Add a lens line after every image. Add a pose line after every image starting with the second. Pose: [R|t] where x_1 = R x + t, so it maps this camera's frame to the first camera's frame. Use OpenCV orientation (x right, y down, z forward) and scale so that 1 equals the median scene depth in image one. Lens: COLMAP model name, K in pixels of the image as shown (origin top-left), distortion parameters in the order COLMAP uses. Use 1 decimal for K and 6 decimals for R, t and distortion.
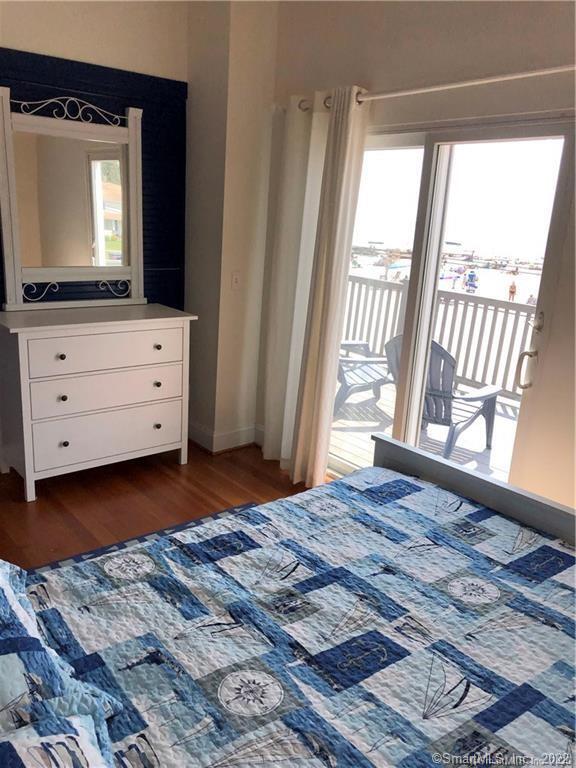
lens RADIAL K [[636.1, 0, 284.8], [0, 636.1, 382.2], [0, 0, 1]] dist [0.022380, -0.021116]
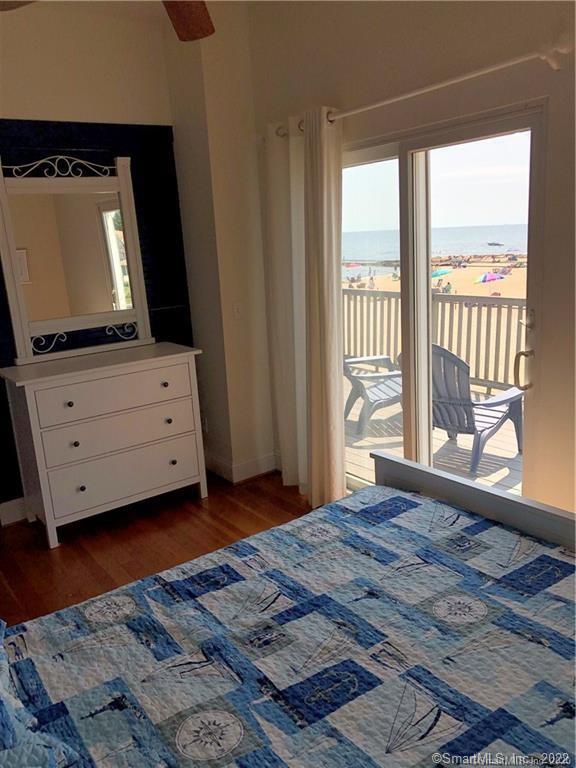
lens RADIAL K [[636.1, 0, 281.6], [0, 636.1, 380.3], [0, 0, 1]] dist [0.022380, -0.021116]
pose [[0.990401, -0.103854, -0.091210, 0.133287], [0.100222, 0.994012, -0.043541, 0.001455], [0.095186, 0.033982, 0.994879, 0.014369]]
